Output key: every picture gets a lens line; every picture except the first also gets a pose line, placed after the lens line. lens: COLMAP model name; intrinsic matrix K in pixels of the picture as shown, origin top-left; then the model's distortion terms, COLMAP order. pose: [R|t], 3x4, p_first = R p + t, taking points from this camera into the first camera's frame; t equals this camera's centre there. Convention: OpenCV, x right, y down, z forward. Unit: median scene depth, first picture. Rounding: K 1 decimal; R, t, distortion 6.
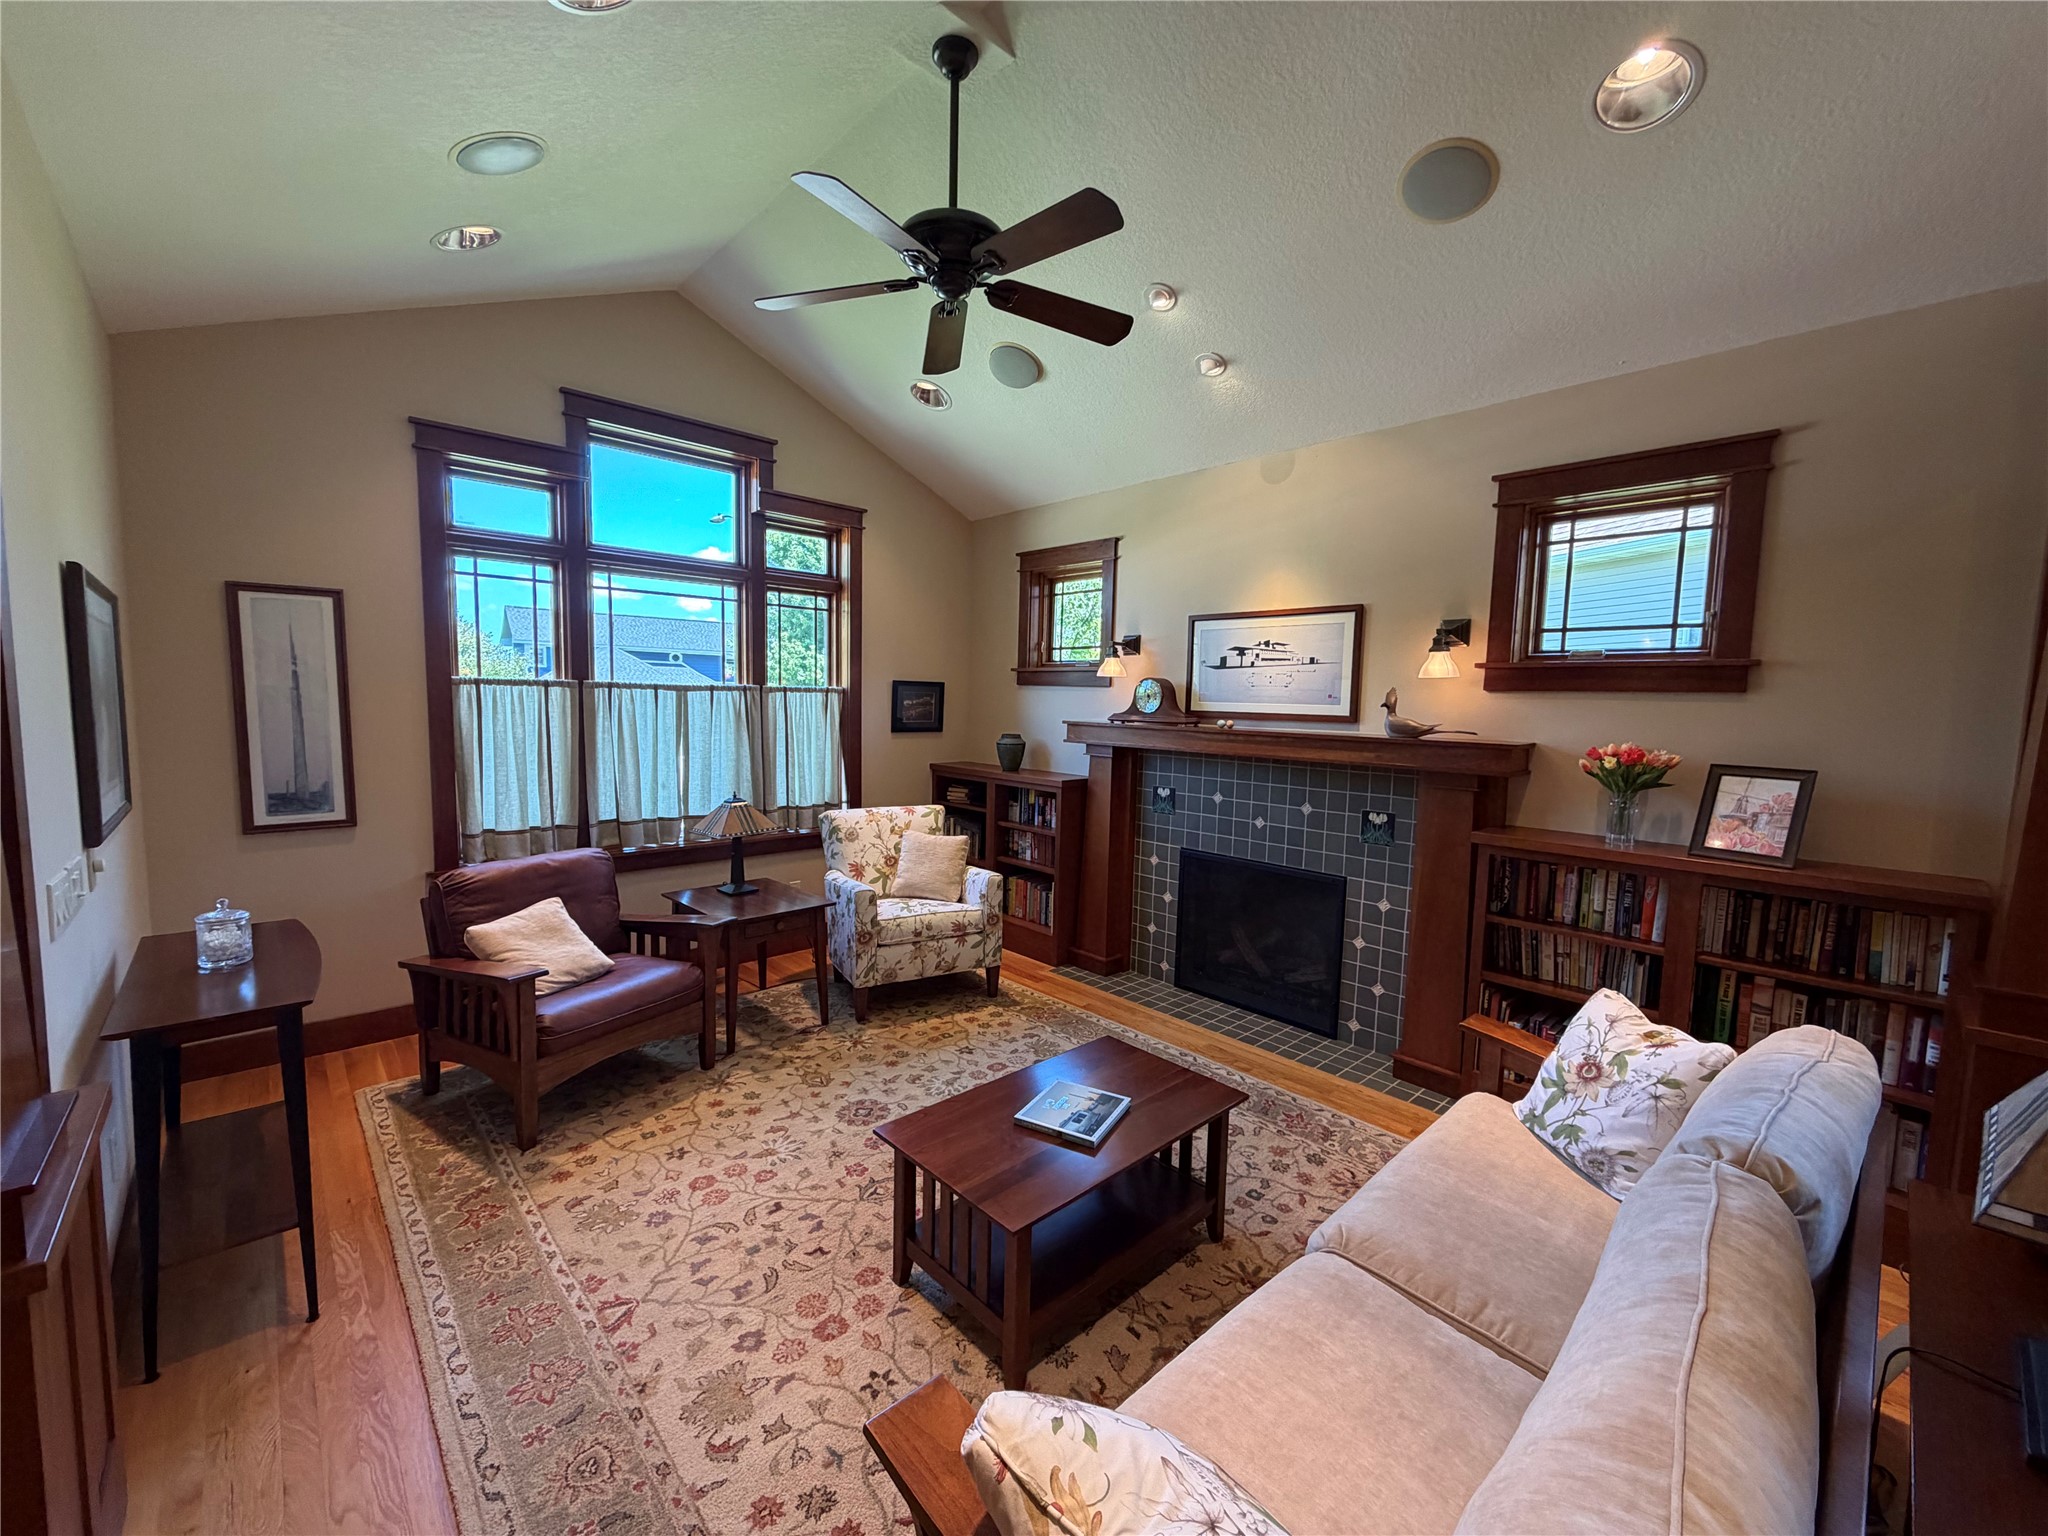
lens RADIAL K [[817.2, 0, 1021.7], [0, 817.2, 768.0], [0, 0, 1]] dist [0.000384, 0.000091]
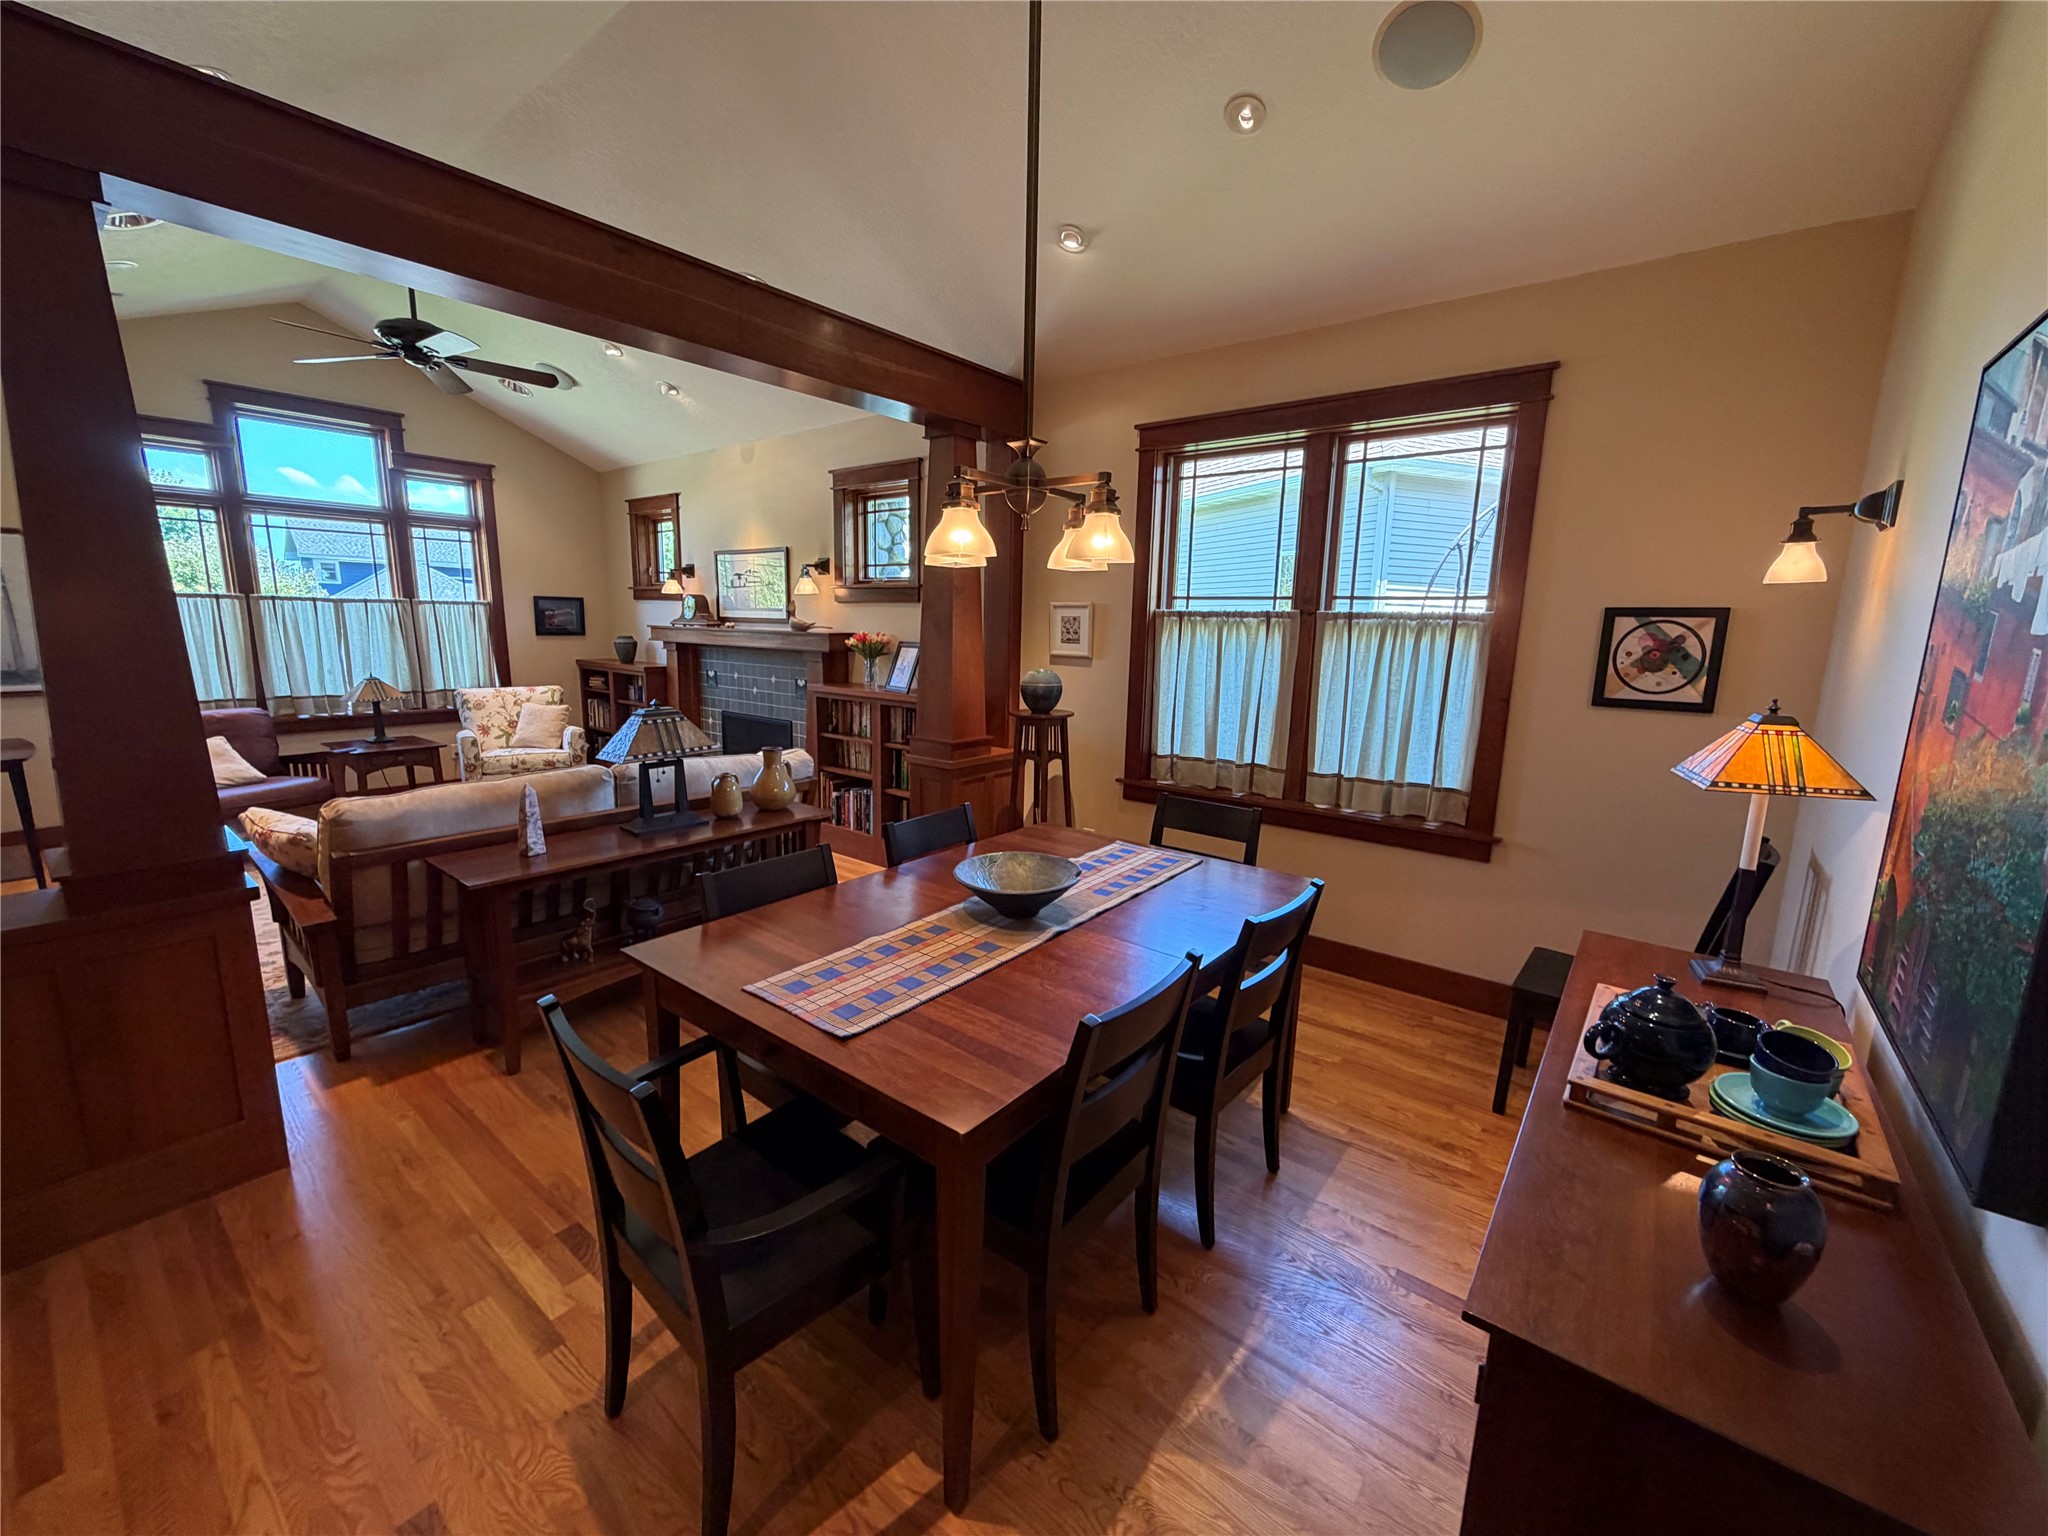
lens RADIAL K [[817.2, 0, 1017.0], [0, 817.2, 767.0], [0, 0, 1]] dist [0.000384, 0.000091]
pose [[0.989369, -0.027638, 0.142778, 0.500716], [0.013602, 0.995057, 0.098365, 0.059777], [-0.144791, -0.095377, 0.984855, -0.537223]]
